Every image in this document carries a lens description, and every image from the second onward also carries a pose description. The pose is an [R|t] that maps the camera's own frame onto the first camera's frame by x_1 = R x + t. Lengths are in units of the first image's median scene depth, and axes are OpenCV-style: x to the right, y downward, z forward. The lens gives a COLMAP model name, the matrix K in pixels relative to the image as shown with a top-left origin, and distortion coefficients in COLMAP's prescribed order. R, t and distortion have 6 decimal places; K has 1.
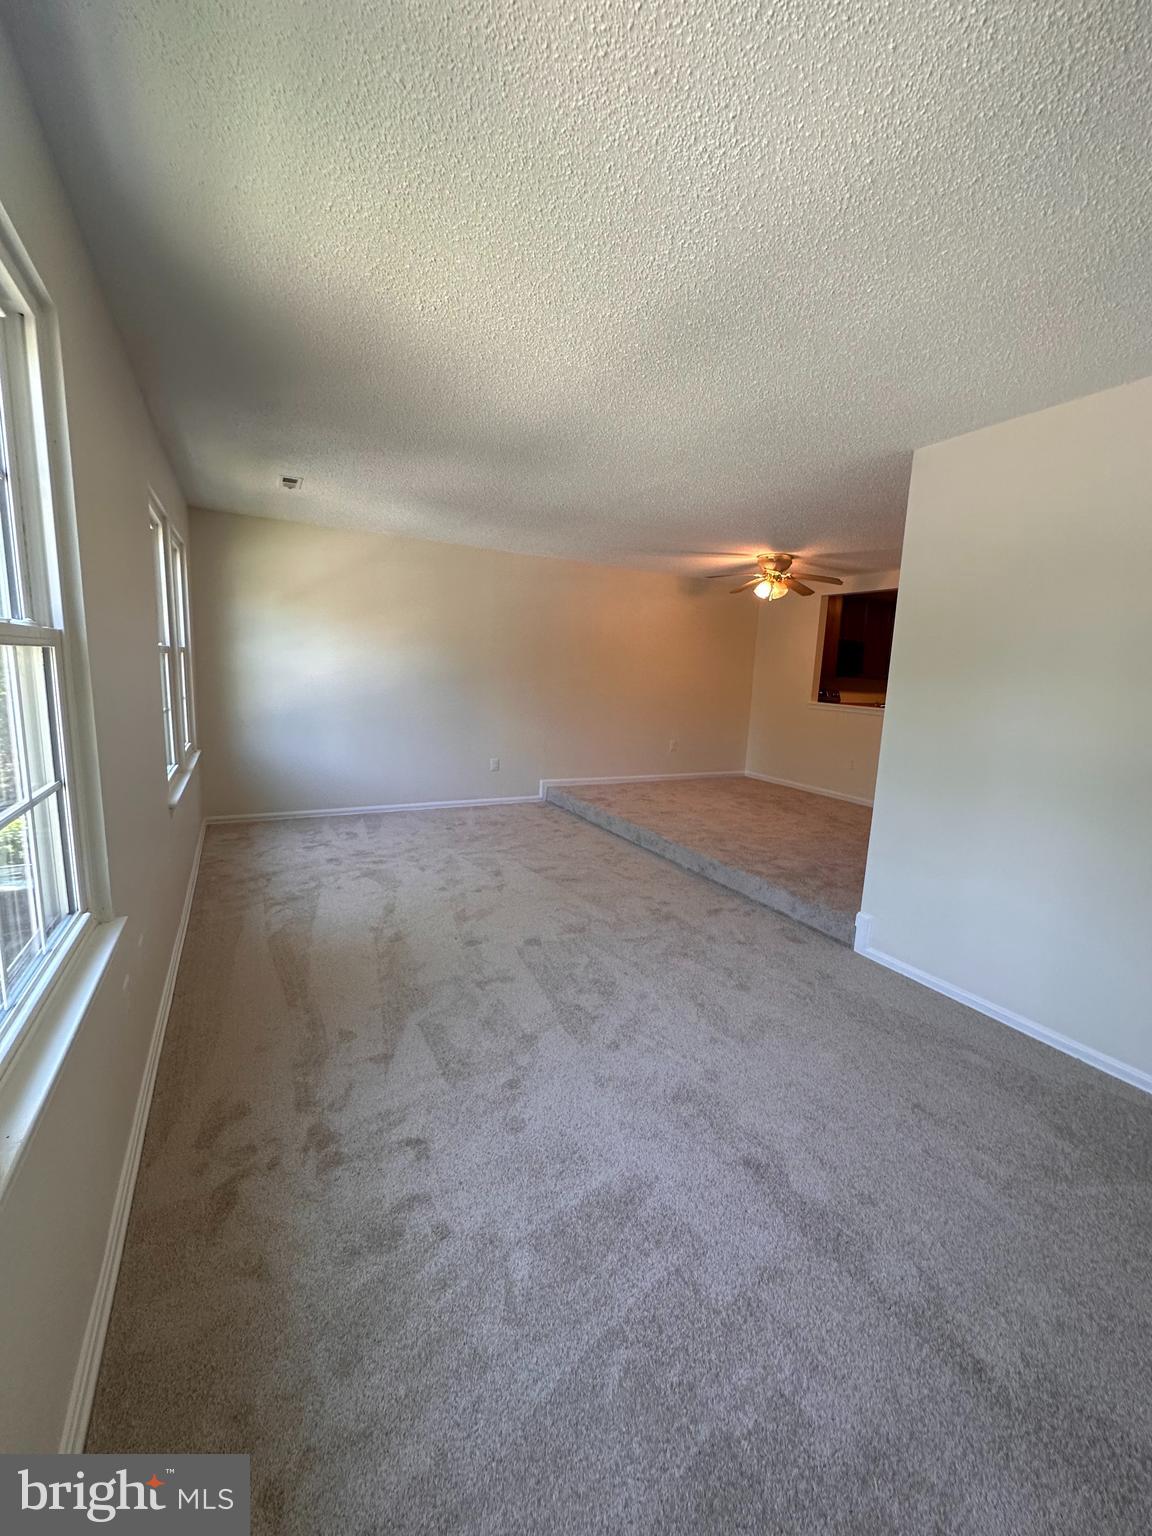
lens RADIAL K [[615.9, 0, 578.2], [0, 615.9, 775.5], [0, 0, 1]] dist [-0.006552, 0.001511]
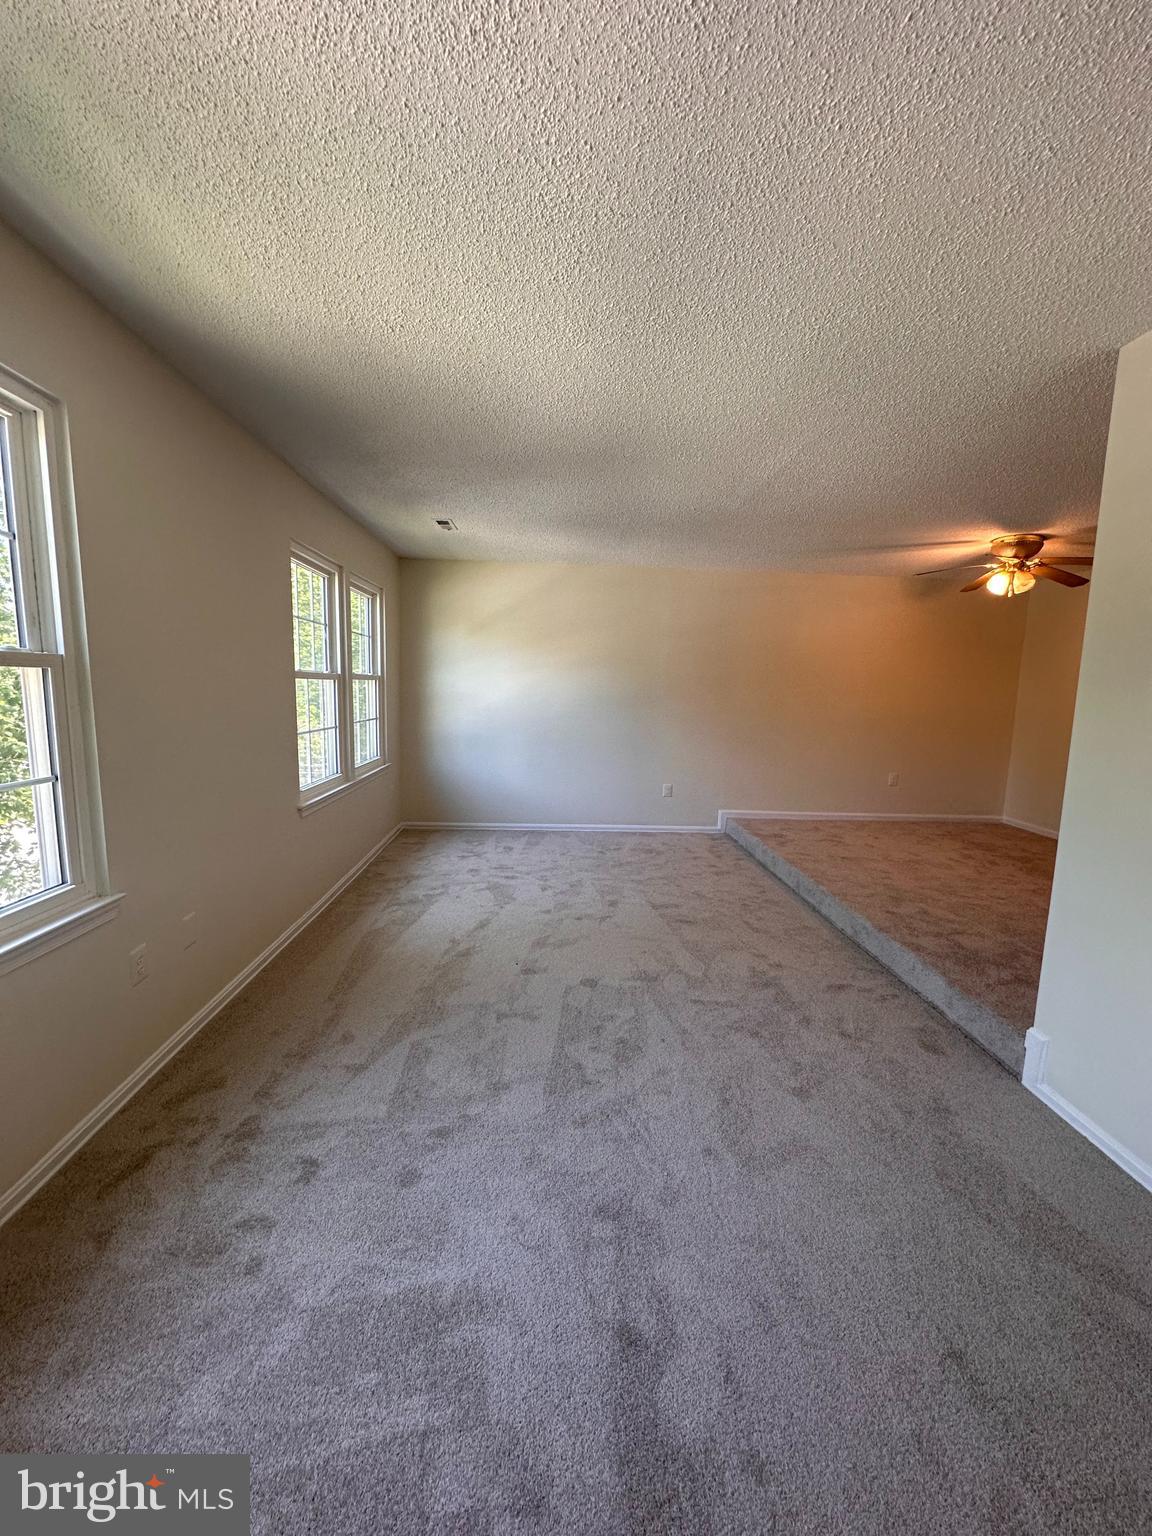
lens RADIAL K [[615.9, 0, 577.4], [0, 615.9, 773.6], [0, 0, 1]] dist [-0.006552, 0.001511]
pose [[0.901625, 0.041480, -0.430525, 0.253651], [-0.061369, 0.997589, -0.032405, -0.007332], [0.428143, 0.055637, 0.901997, 0.132383]]
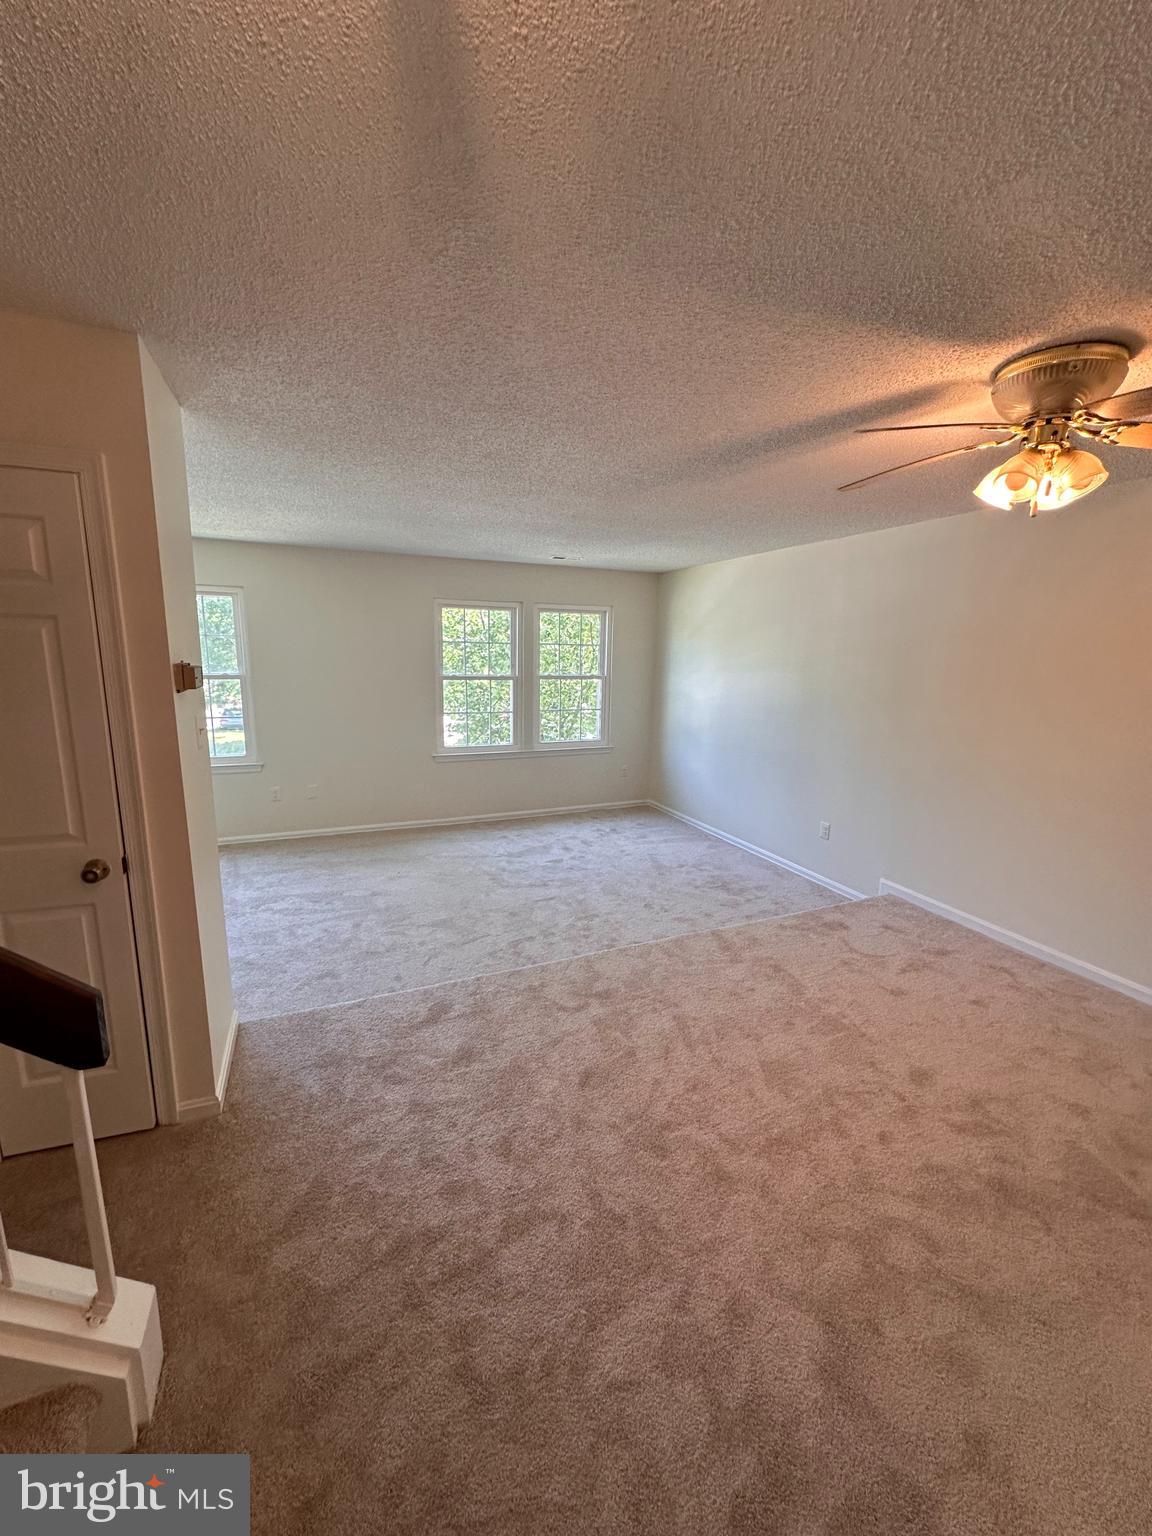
lens RADIAL K [[615.9, 0, 573.0], [0, 615.9, 768.1], [0, 0, 1]] dist [-0.006552, 0.001511]
pose [[-0.089835, 0.143204, -0.985608, 1.024232], [-0.190293, 0.968910, 0.158123, -0.251953], [0.977608, 0.201759, -0.059792, 1.257721]]
